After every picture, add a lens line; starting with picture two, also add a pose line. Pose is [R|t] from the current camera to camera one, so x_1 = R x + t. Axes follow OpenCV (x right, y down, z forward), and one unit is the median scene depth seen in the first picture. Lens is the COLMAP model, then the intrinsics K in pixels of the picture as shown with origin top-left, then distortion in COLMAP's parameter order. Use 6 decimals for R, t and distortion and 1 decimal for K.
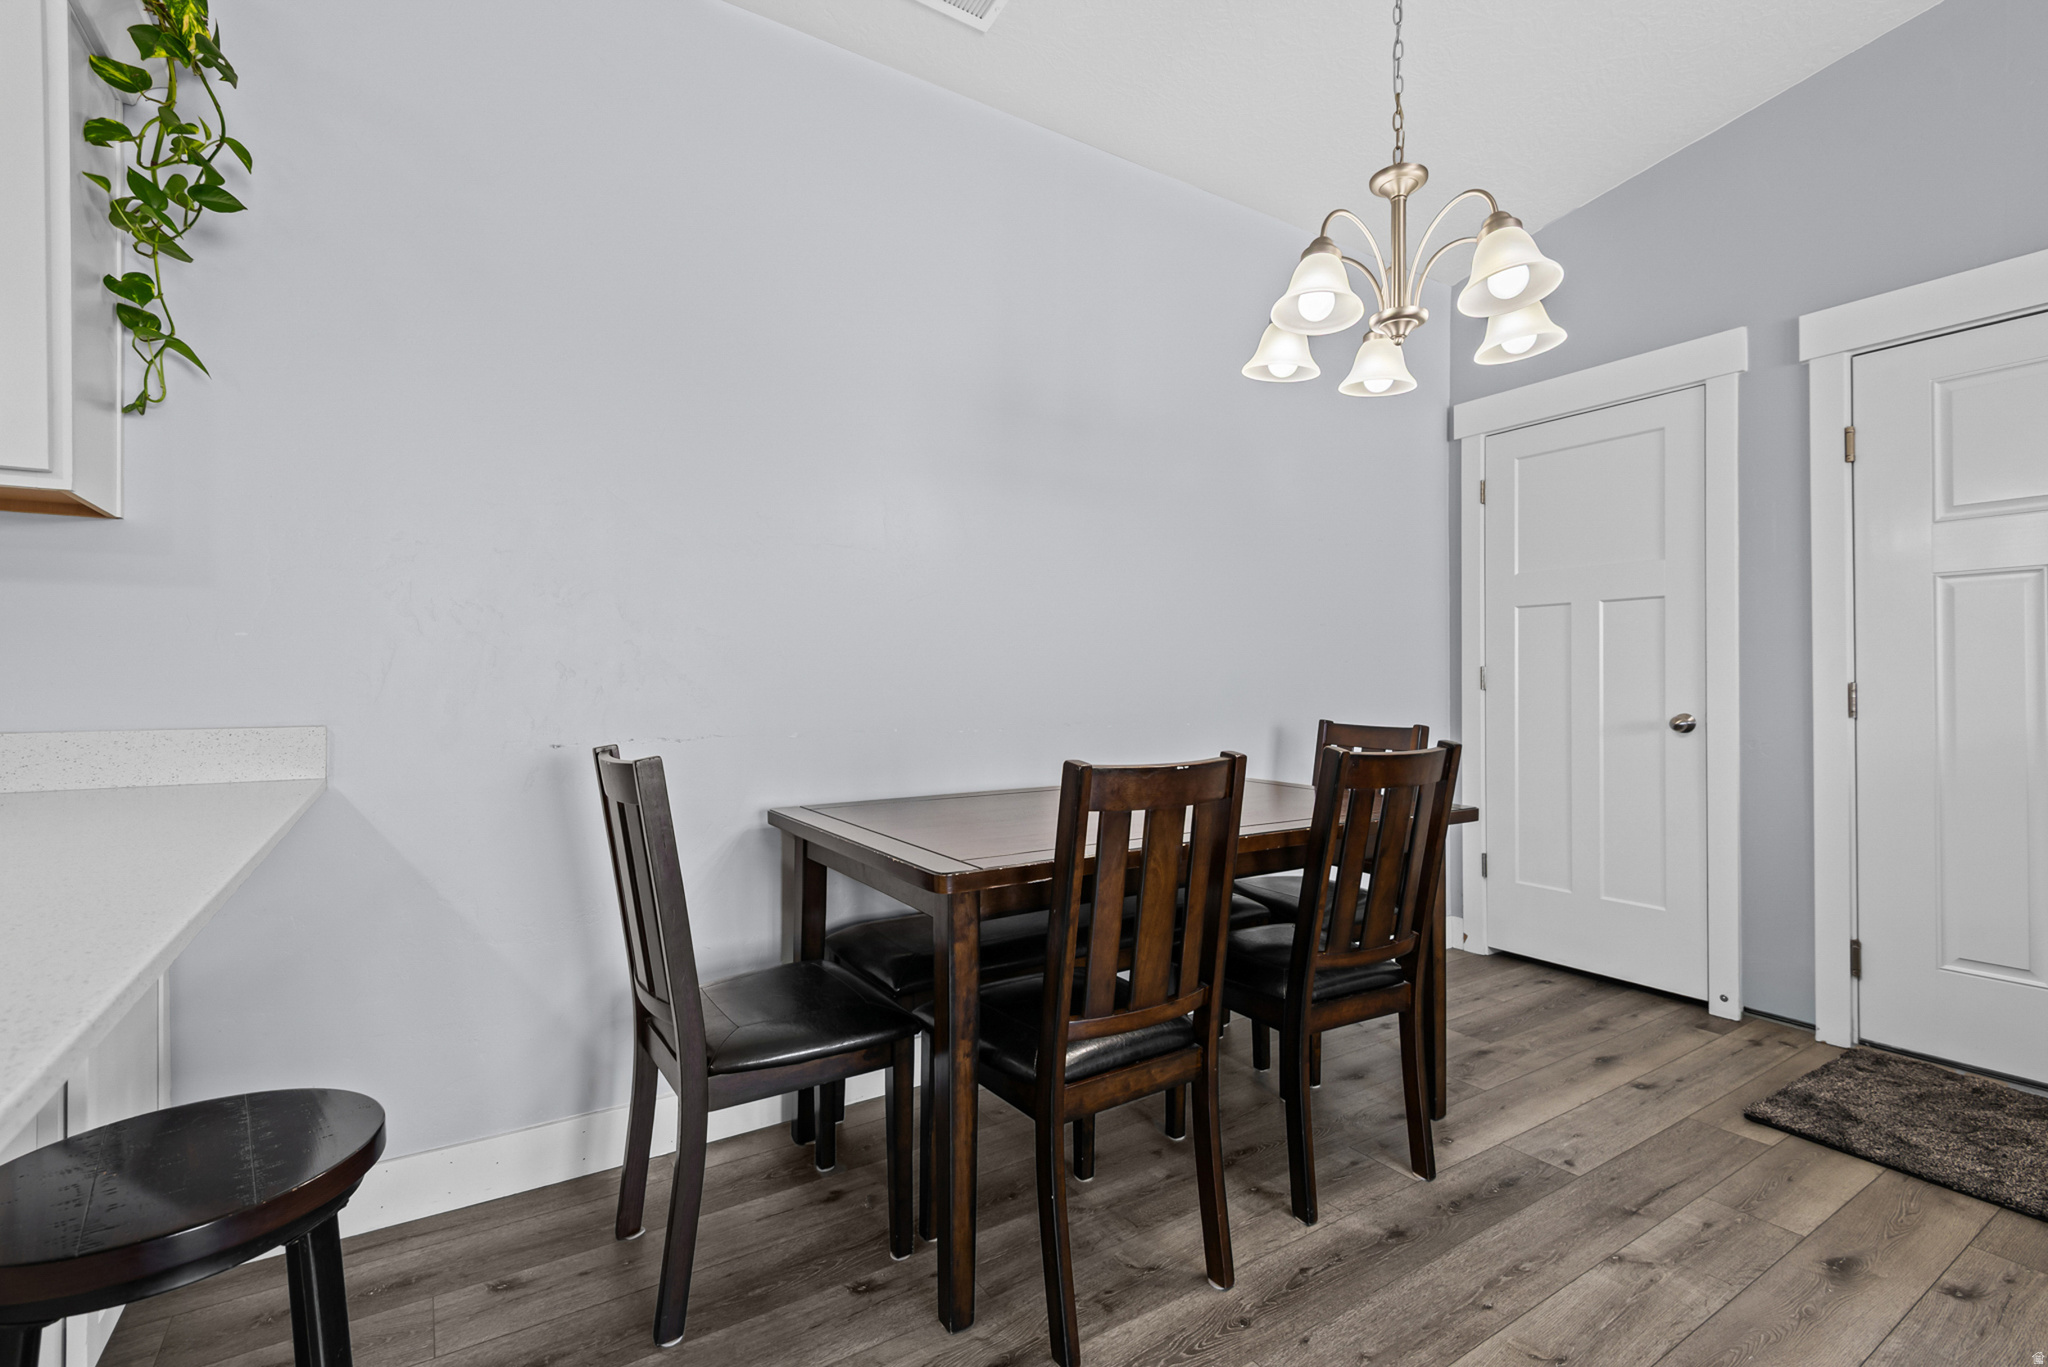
lens RADIAL K [[938.6, 0, 1010.7], [0, 938.6, 681.6], [0, 0, 1]] dist [0.019051, -0.011233]
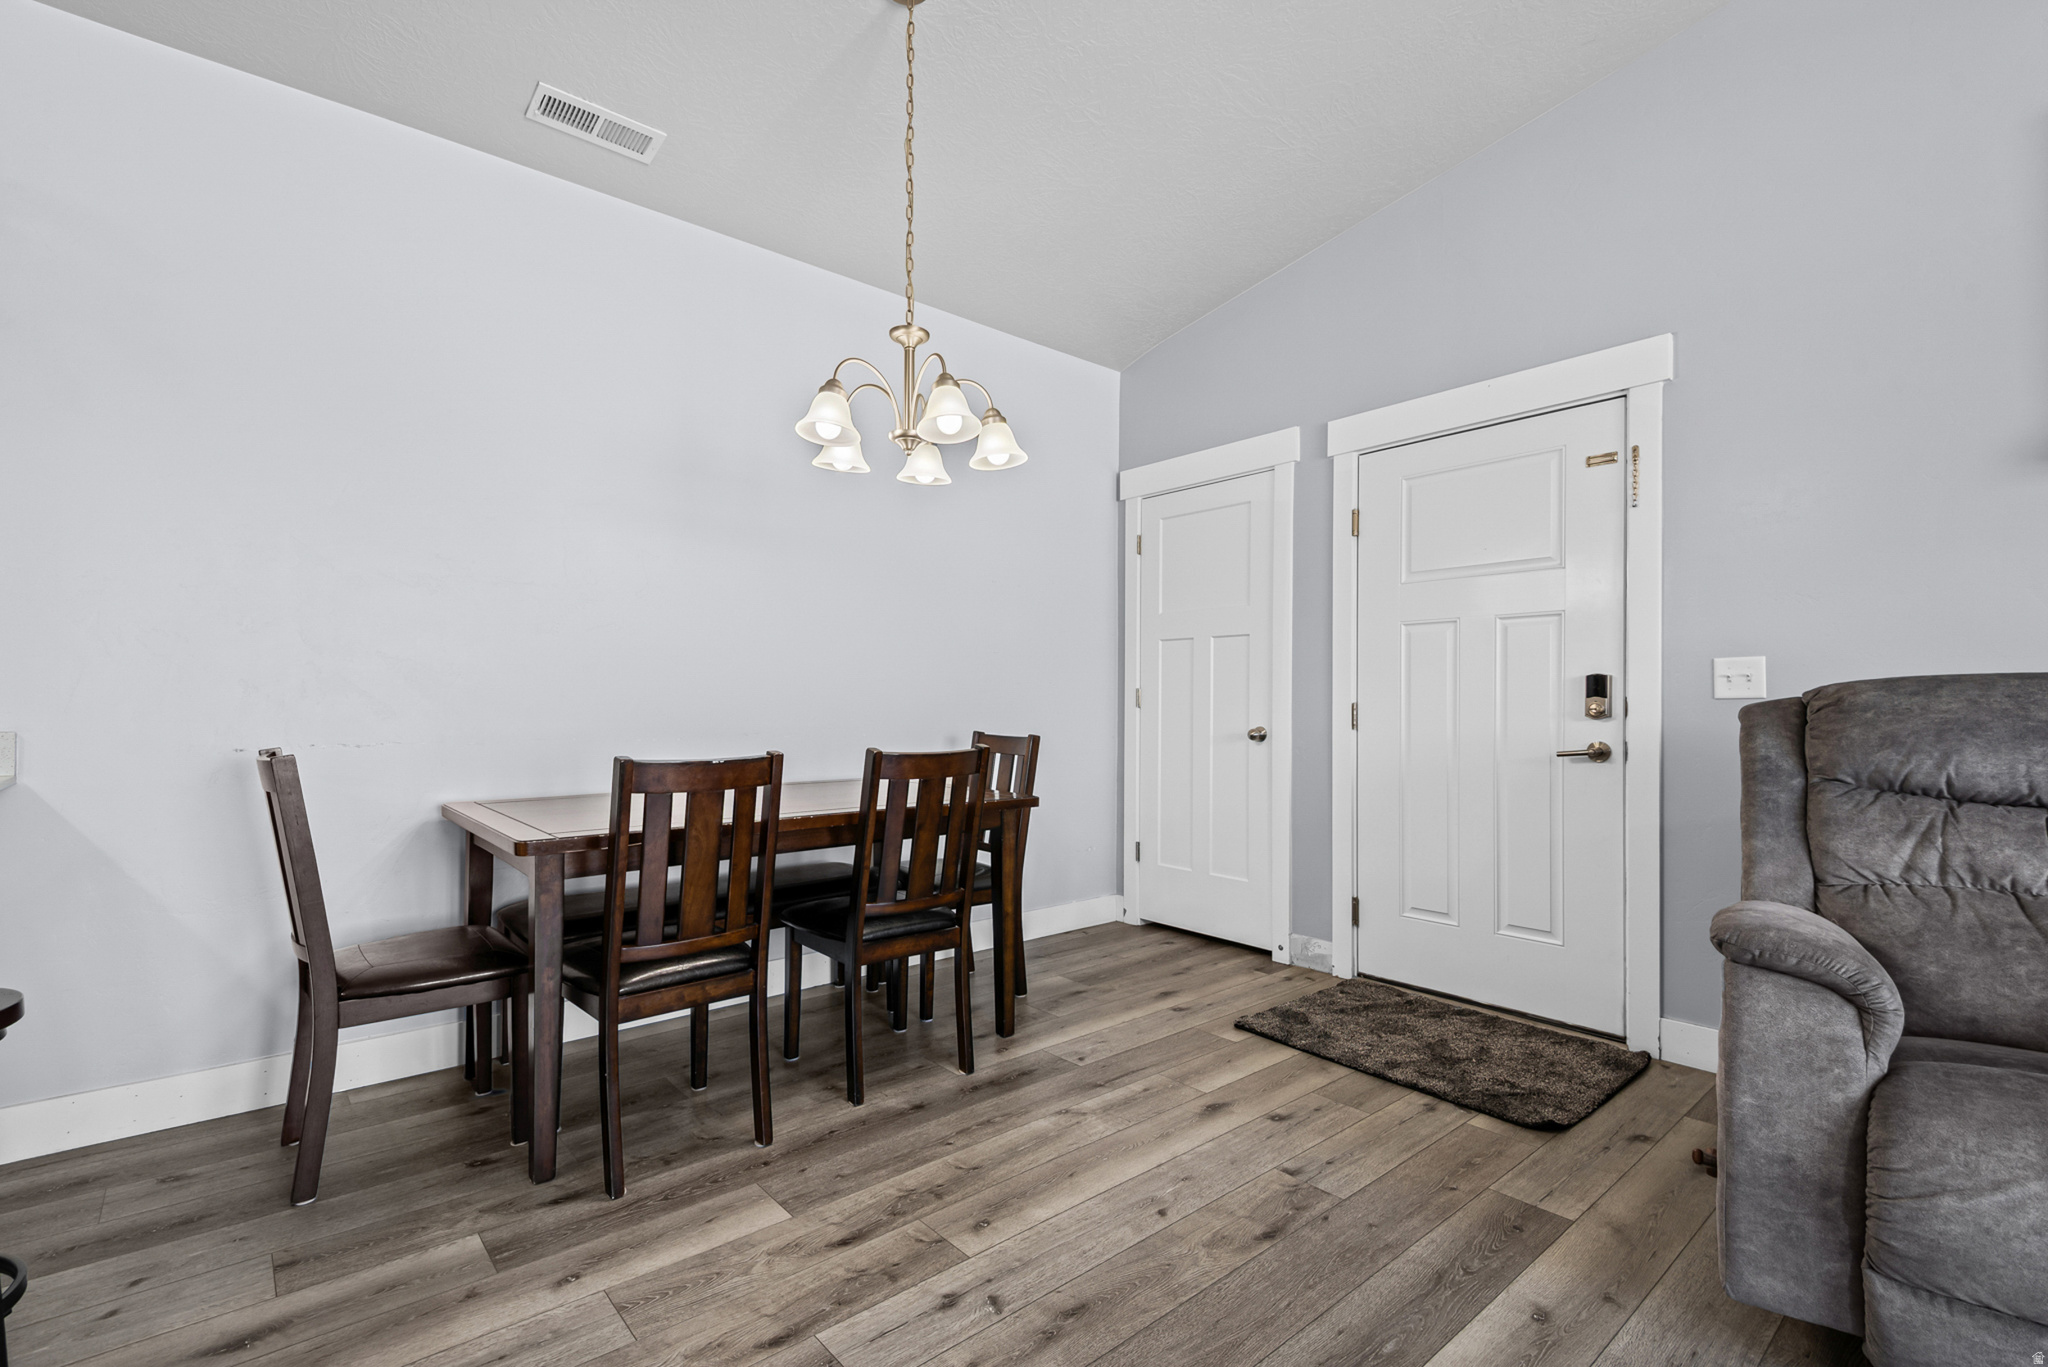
lens RADIAL K [[938.6, 0, 1014.0], [0, 938.6, 701.1], [0, 0, 1]] dist [0.019051, -0.011233]
pose [[0.989988, 0.004849, 0.141066, 0.325776], [-0.005250, 0.999983, 0.002471, -0.002953], [-0.141051, -0.003187, 0.989997, -0.331126]]
